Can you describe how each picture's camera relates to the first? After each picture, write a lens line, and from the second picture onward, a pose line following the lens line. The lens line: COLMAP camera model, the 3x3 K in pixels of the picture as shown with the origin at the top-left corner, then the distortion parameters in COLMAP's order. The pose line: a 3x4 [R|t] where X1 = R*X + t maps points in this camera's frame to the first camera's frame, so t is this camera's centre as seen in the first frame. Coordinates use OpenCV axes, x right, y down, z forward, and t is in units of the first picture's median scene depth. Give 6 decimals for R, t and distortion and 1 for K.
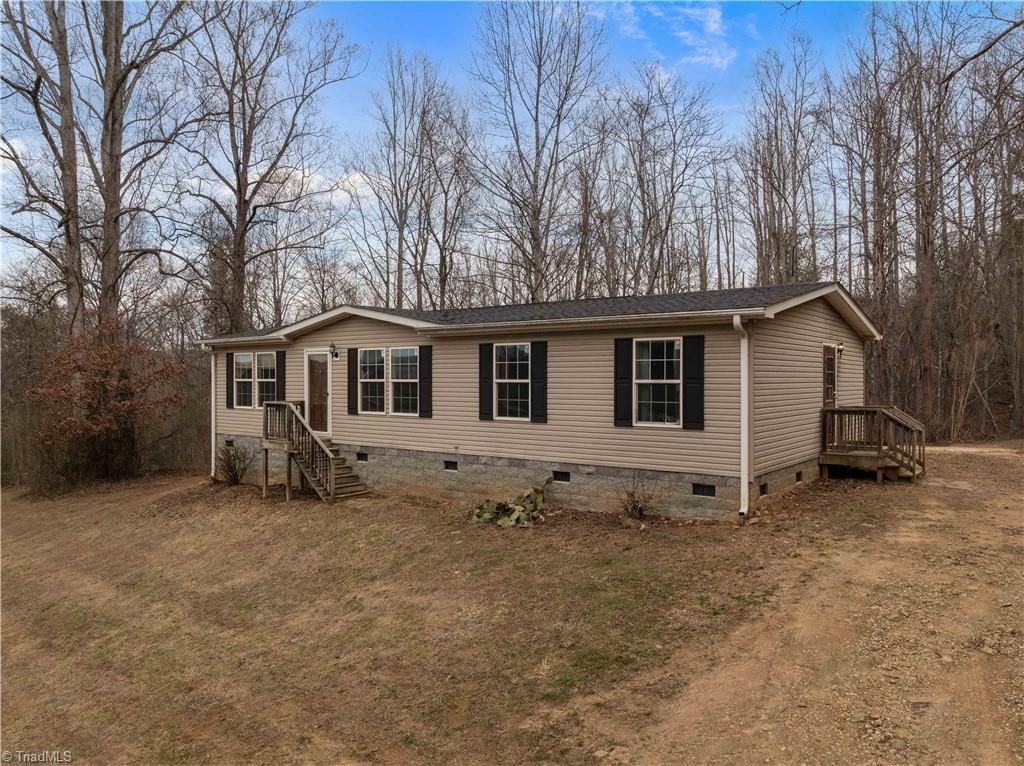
lens RADIAL K [[737.5, 0, 512.8], [0, 737.5, 385.6], [0, 0, 1]] dist [-0.034410, -0.012059]
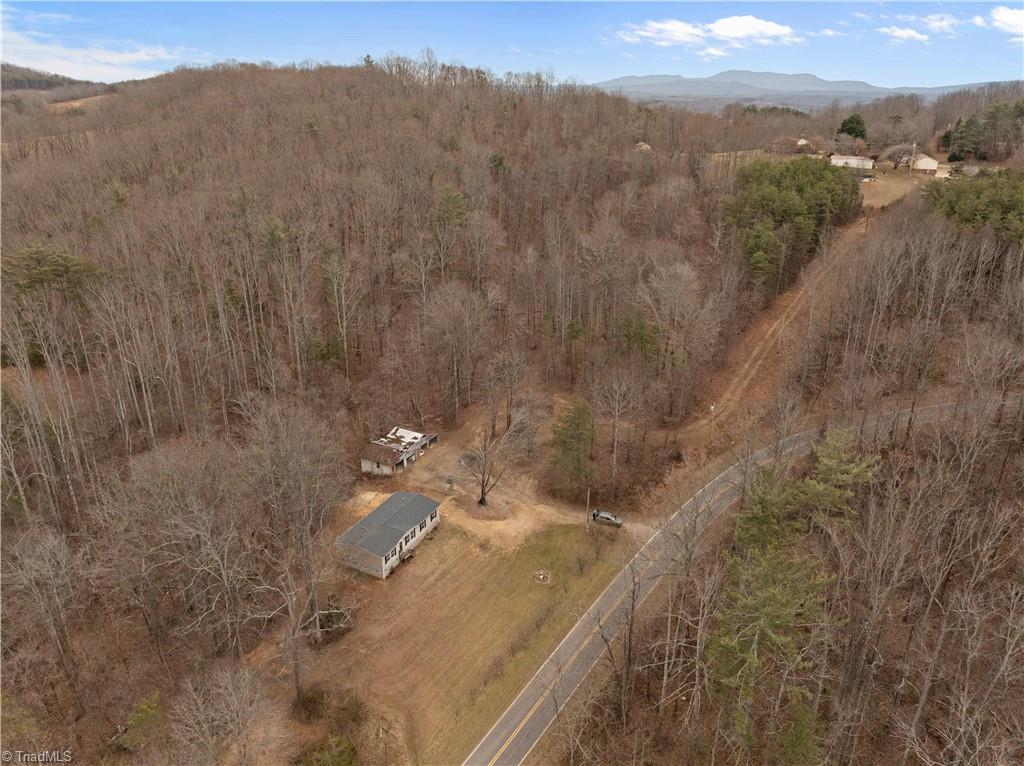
lens RADIAL K [[737.5, 0, 517.3], [0, 737.5, 380.9], [0, 0, 1]] dist [-0.034410, -0.012059]
pose [[-0.202338, -0.388079, 0.899141, -6.403765], [-0.021755, 0.919686, 0.392052, -4.341310], [-0.979074, 0.059766, -0.194530, 1.381935]]
